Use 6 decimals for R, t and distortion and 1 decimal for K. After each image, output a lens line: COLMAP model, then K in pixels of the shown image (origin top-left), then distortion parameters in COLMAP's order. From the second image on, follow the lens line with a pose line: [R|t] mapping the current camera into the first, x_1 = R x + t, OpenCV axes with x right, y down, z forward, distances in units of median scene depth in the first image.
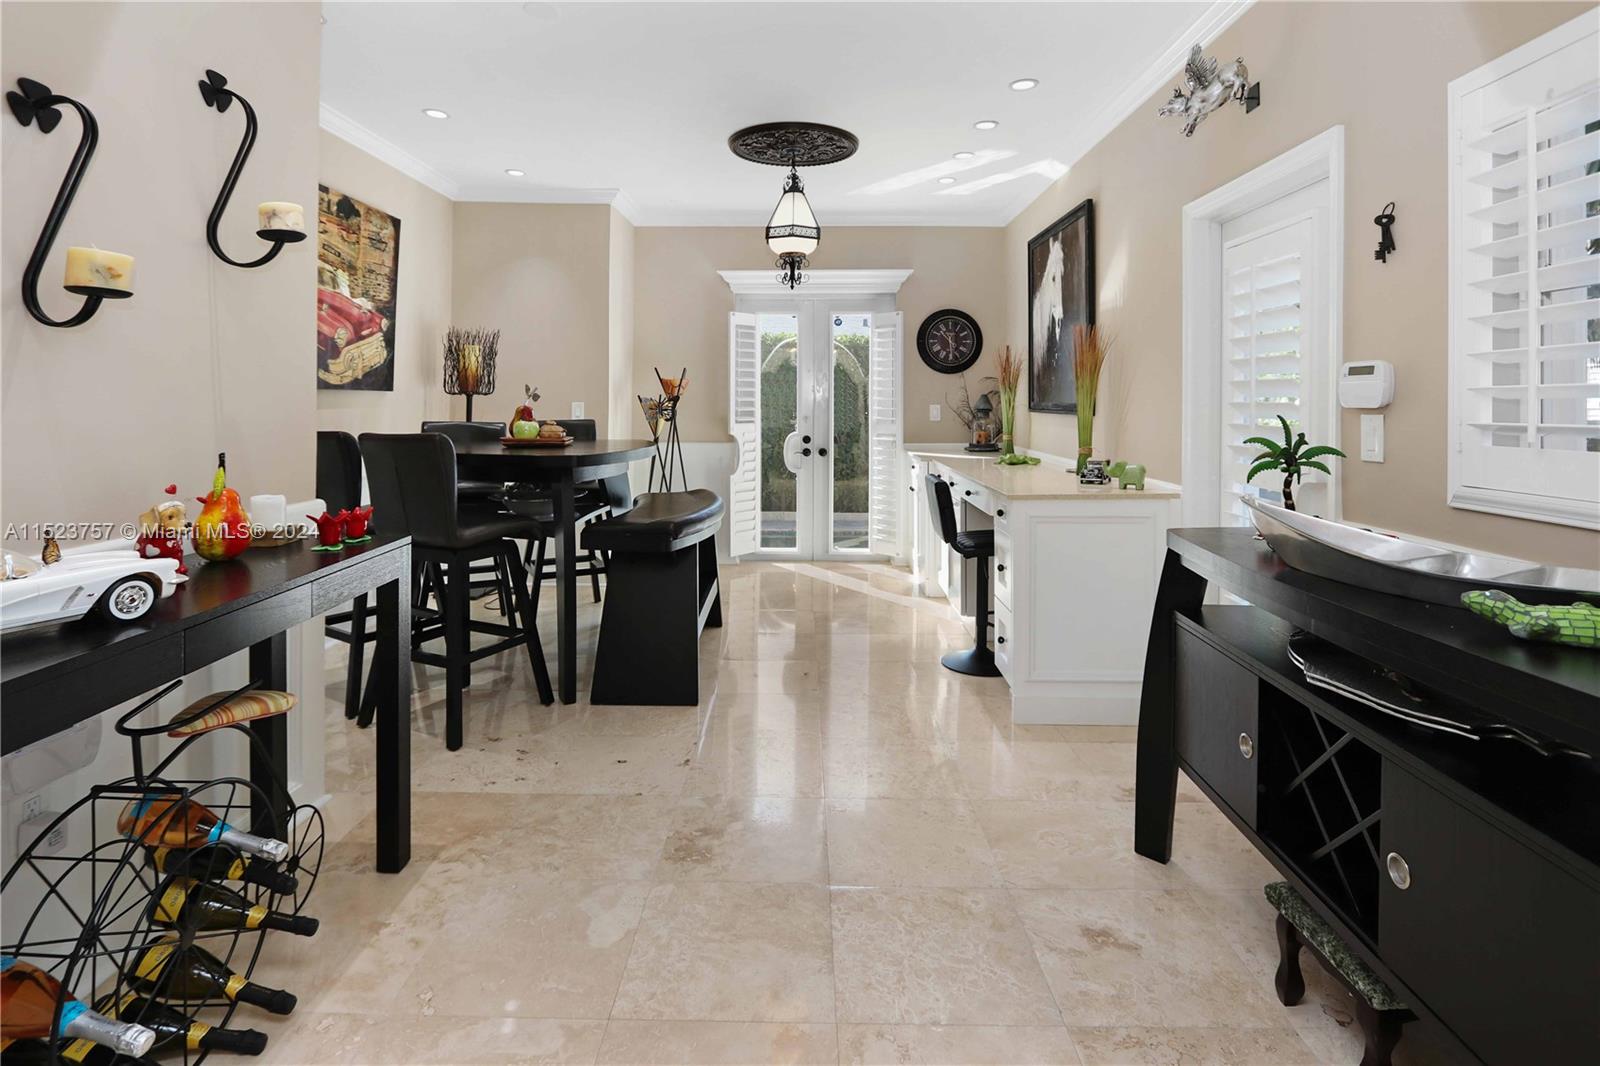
lens RADIAL K [[776.5, 0, 799.2], [0, 776.5, 392.9], [0, 0, 1]] dist [-0.014591, 0.001226]
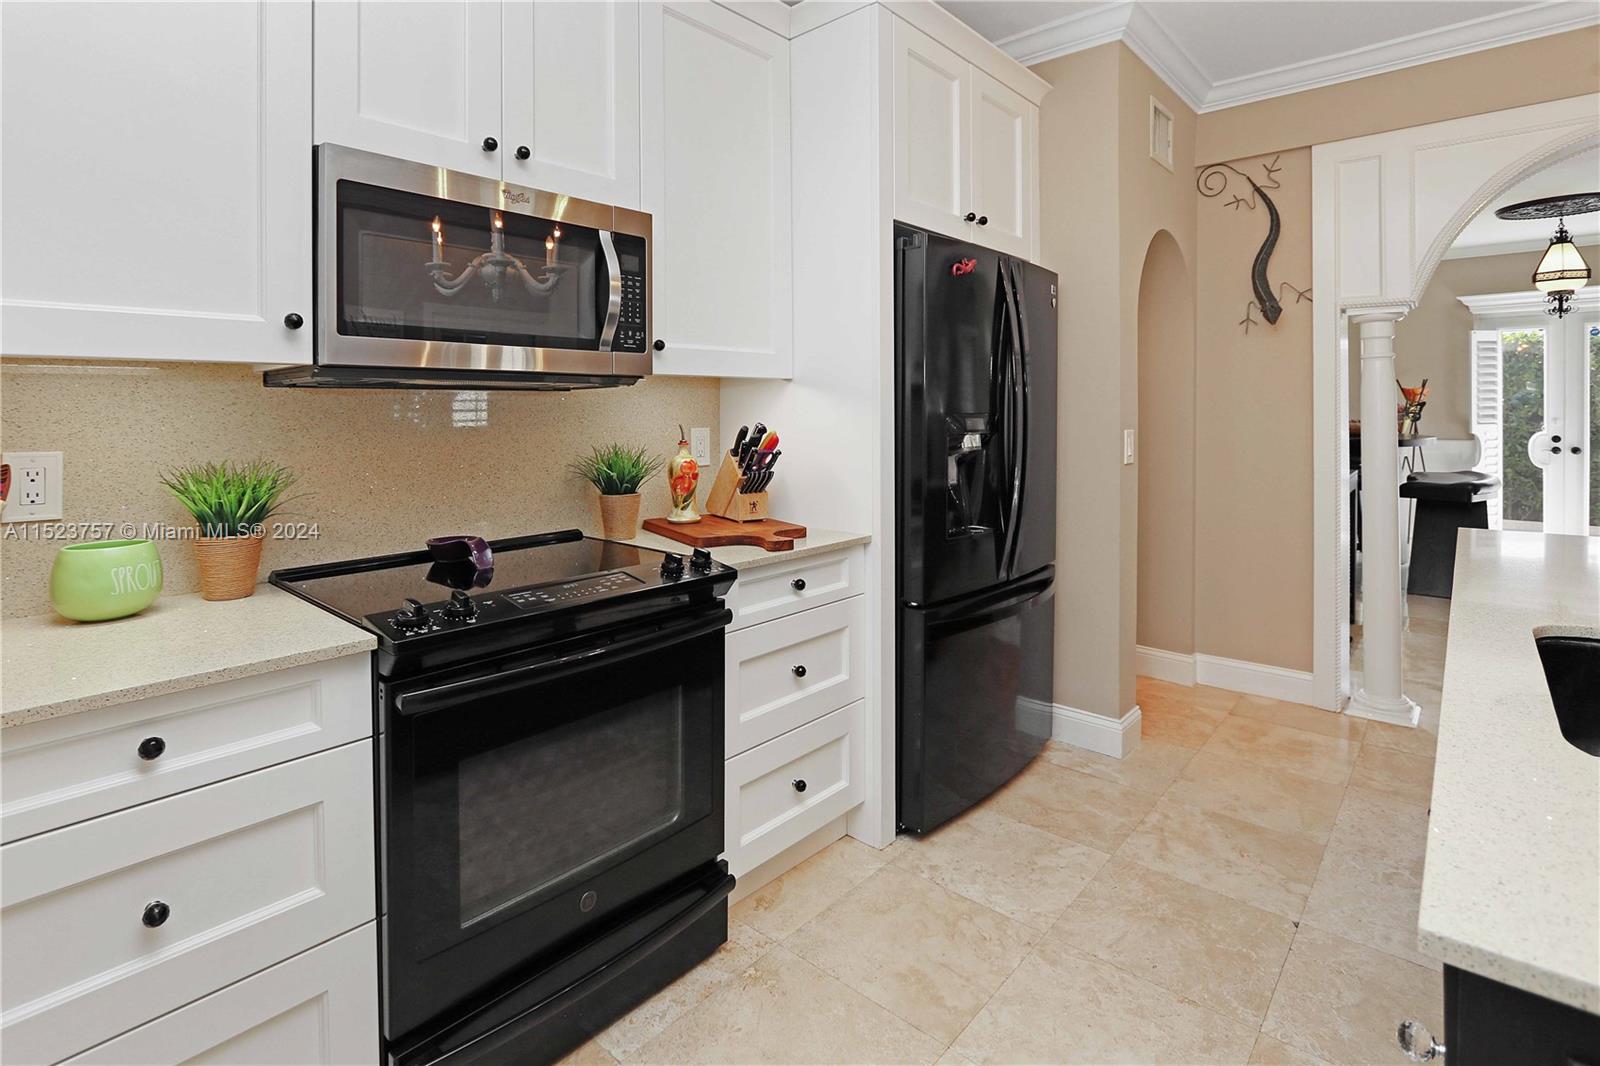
lens RADIAL K [[776.5, 0, 783.0], [0, 776.5, 416.7], [0, 0, 1]] dist [-0.014591, 0.001226]
pose [[0.747008, -0.002297, -0.664811, -0.125707], [0.017813, 0.999704, 0.016560, -0.014295], [0.664576, -0.024213, 0.746828, -0.796497]]
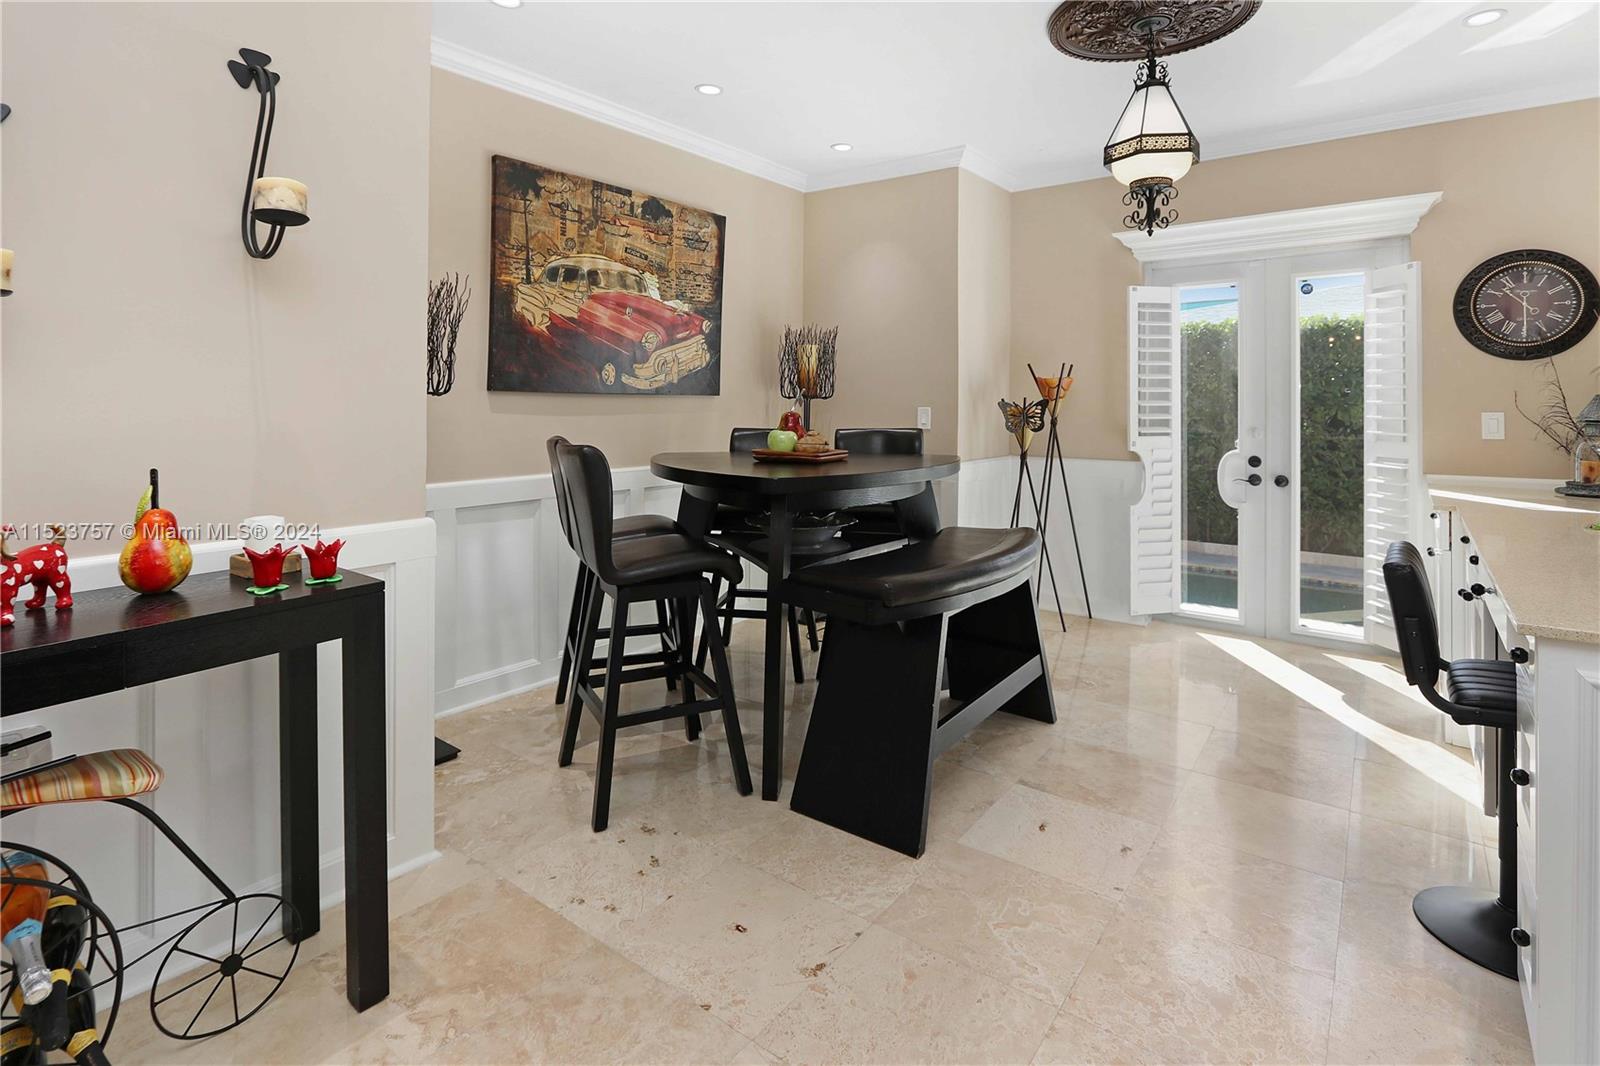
lens RADIAL K [[776.5, 0, 817.3], [0, 776.5, 396.5], [0, 0, 1]] dist [-0.014591, 0.001226]
pose [[0.805035, -0.005881, -0.593198, 0.147565], [0.006434, 0.999979, -0.001182, 0.000554], [0.593193, -0.002865, 0.805055, 0.300598]]
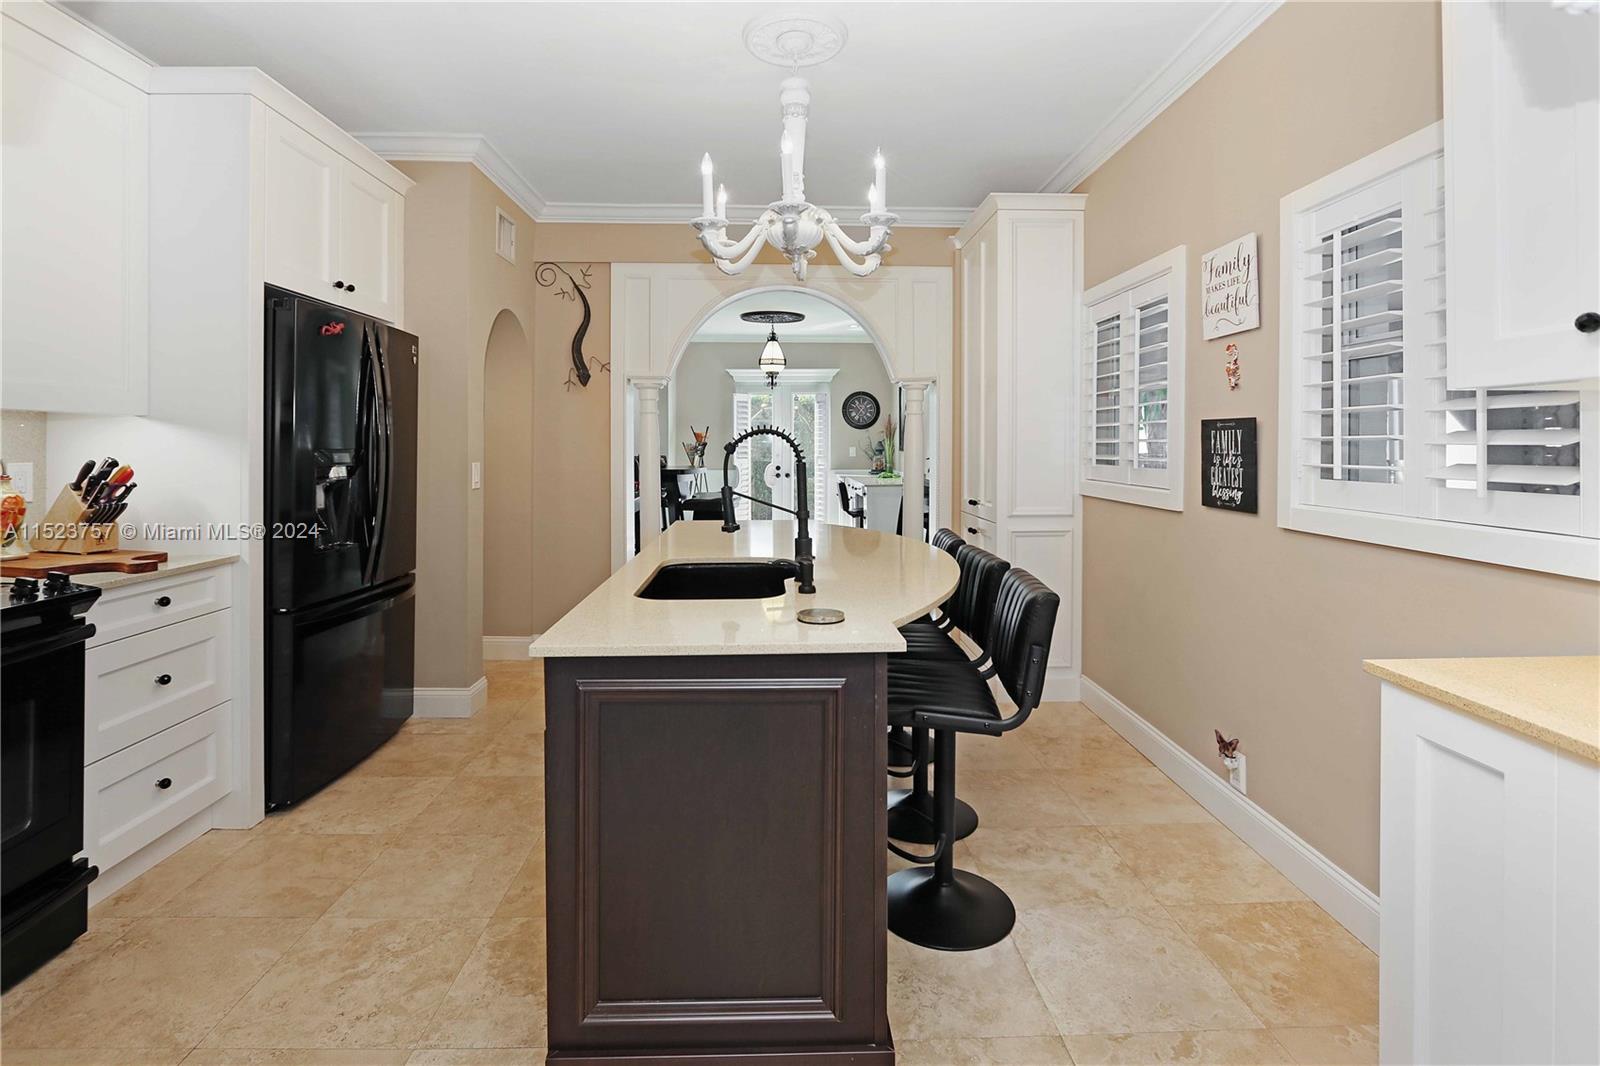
lens RADIAL K [[776.5, 0, 807.2], [0, 776.5, 446.2], [0, 0, 1]] dist [-0.014591, 0.001226]
pose [[0.998508, -0.002114, 0.054557, -0.027267], [0.001334, 0.999896, 0.014326, -0.016400], [-0.054581, -0.014232, 0.998408, -0.978423]]
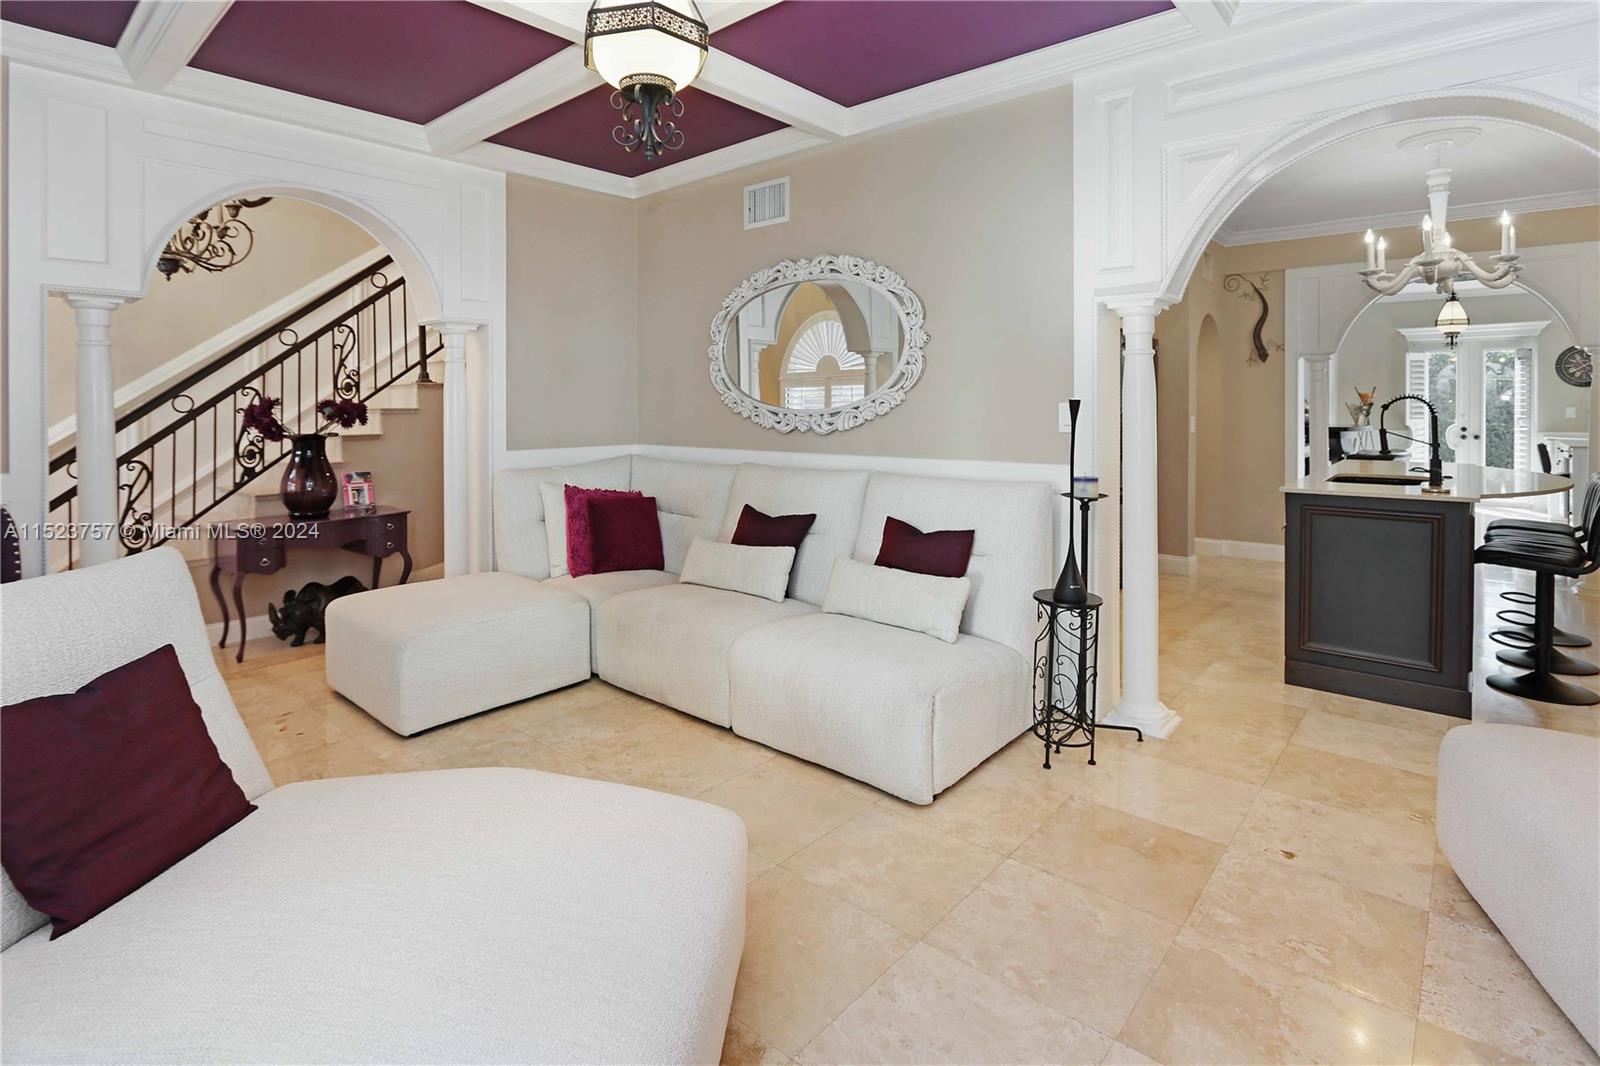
lens RADIAL K [[776.5, 0, 811.6], [0, 776.5, 408.7], [0, 0, 1]] dist [-0.014591, 0.001226]
pose [[0.761185, -0.000219, -0.648535, 0.020026], [0.011019, 0.999860, 0.012596, -0.024170], [0.648441, -0.016735, 0.761081, -1.540415]]
